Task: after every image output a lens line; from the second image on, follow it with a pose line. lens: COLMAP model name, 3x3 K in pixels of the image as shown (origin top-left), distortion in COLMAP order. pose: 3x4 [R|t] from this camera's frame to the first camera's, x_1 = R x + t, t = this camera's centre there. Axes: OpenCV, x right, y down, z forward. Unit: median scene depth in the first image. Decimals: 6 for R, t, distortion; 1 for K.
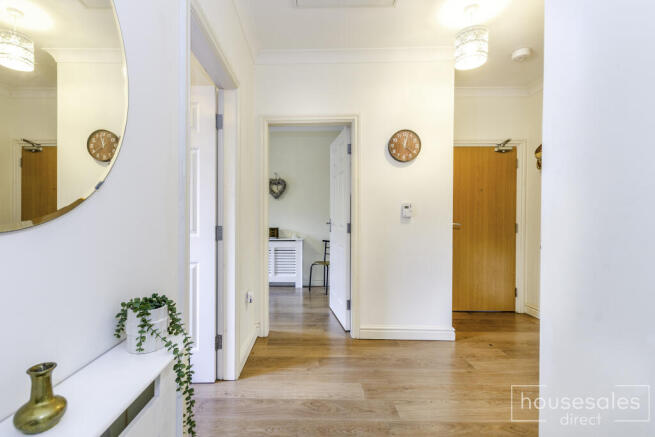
lens RADIAL K [[286.2, 0, 326.3], [0, 286.2, 224.2], [0, 0, 1]] dist [-0.000619, 0.000651]
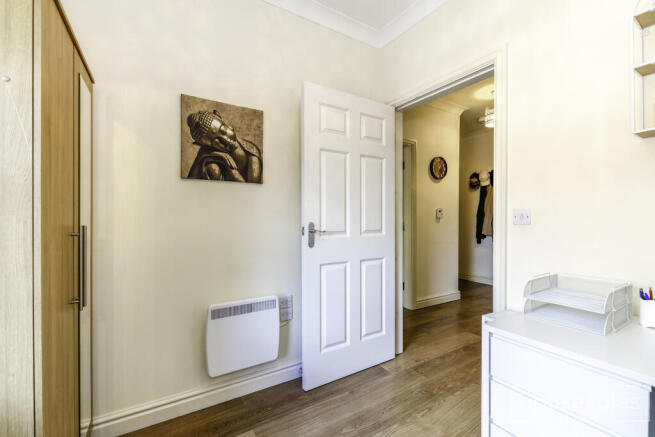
lens RADIAL K [[286.2, 0, 327.0], [0, 286.2, 215.2], [0, 0, 1]] dist [-0.000619, 0.000651]
pose [[0.837437, 0.002147, 0.546529, -0.978706], [-0.000244, 0.999994, -0.003555, -0.034187], [-0.546533, 0.002843, 0.837433, 0.110348]]
